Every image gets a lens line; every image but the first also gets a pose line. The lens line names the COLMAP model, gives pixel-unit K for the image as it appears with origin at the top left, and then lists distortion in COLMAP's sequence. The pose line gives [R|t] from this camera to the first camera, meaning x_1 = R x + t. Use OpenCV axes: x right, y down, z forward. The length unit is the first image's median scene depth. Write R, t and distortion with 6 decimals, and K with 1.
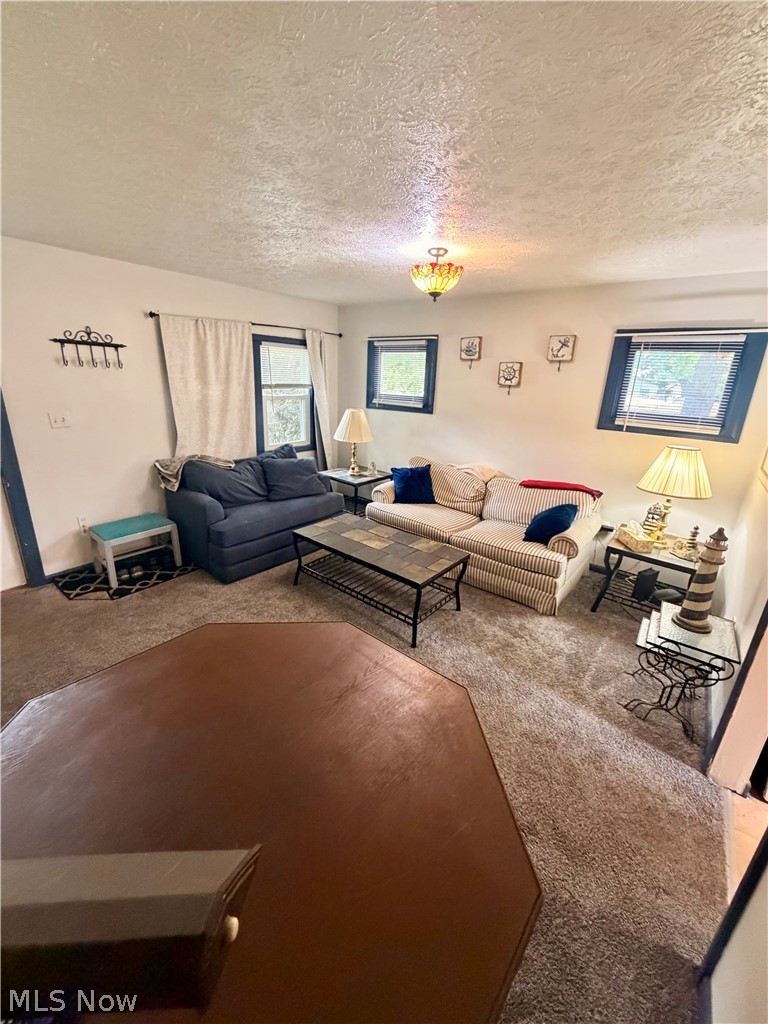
lens RADIAL K [[404.6, 0, 385.7], [0, 404.6, 513.5], [0, 0, 1]] dist [-0.024545, 0.000027]
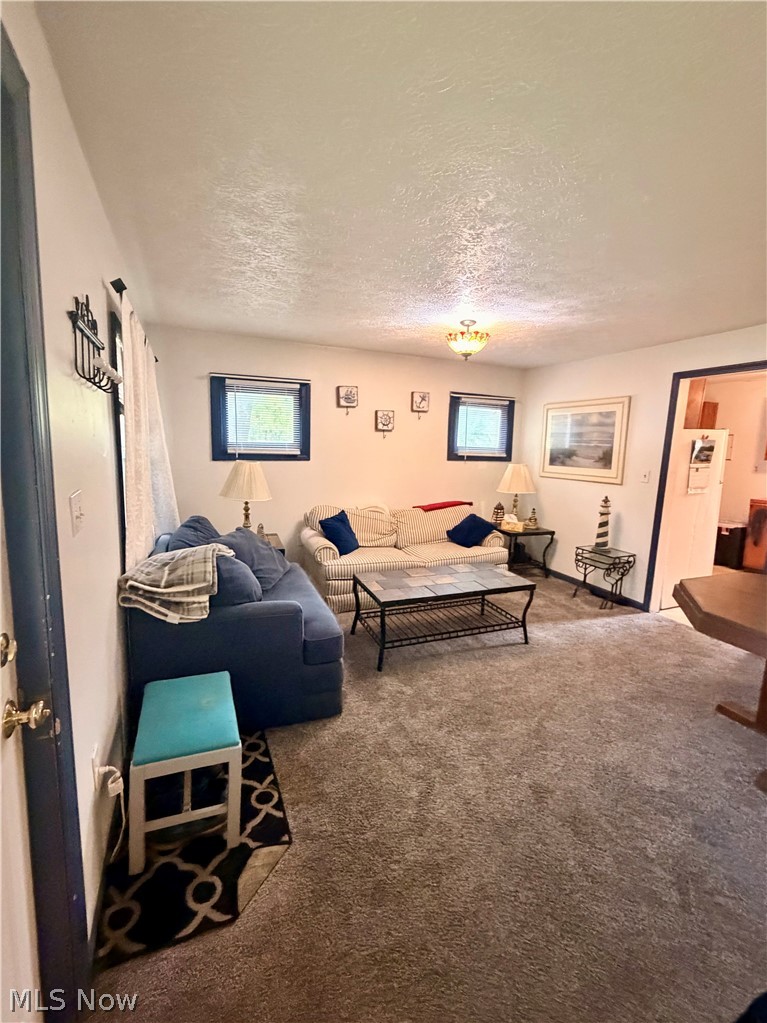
lens RADIAL K [[445.7, 0, 383.5], [0, 445.7, 513.6], [0, 0, 1]] dist [-0.000703, -0.000120]
pose [[0.469588, -0.173741, 0.865622, -0.906643], [0.265741, 0.962794, 0.049083, -0.164008], [-0.841943, 0.206982, 0.498287, 0.452180]]
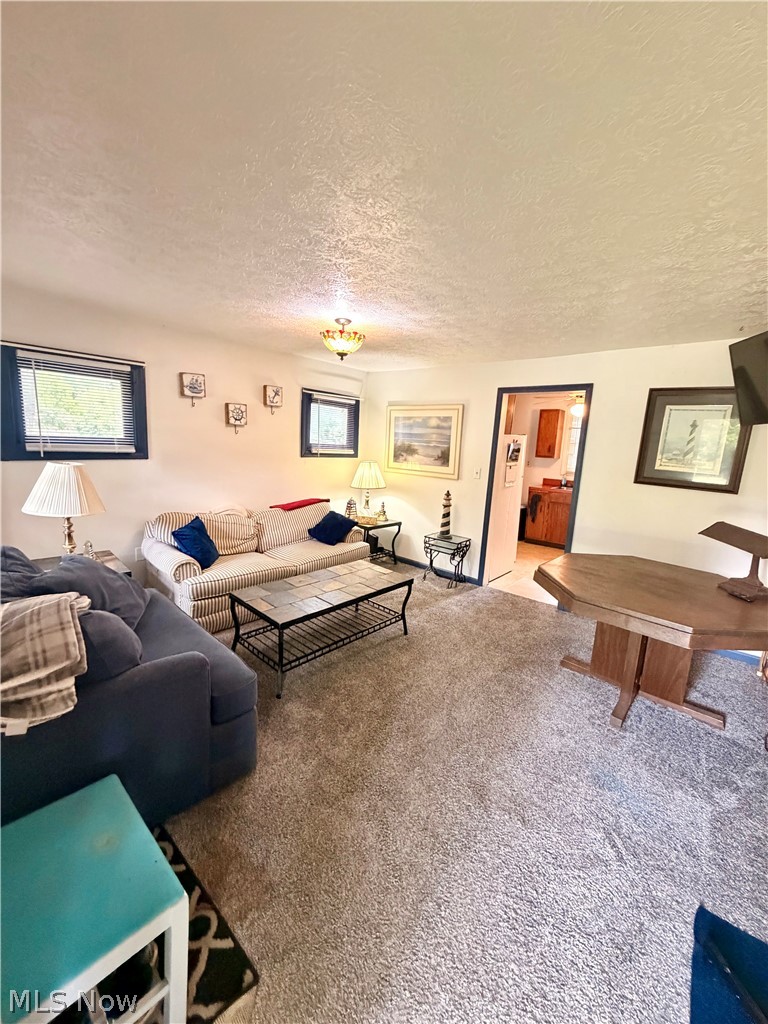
lens RADIAL K [[412.2, 0, 388.2], [0, 412.2, 512.8], [0, 0, 1]] dist [-0.000311, 0.000001]
pose [[0.038855, -0.221487, 0.974389, -0.844344], [0.256319, 0.944708, 0.204519, -0.238143], [-0.965811, 0.241808, 0.093478, 0.618577]]
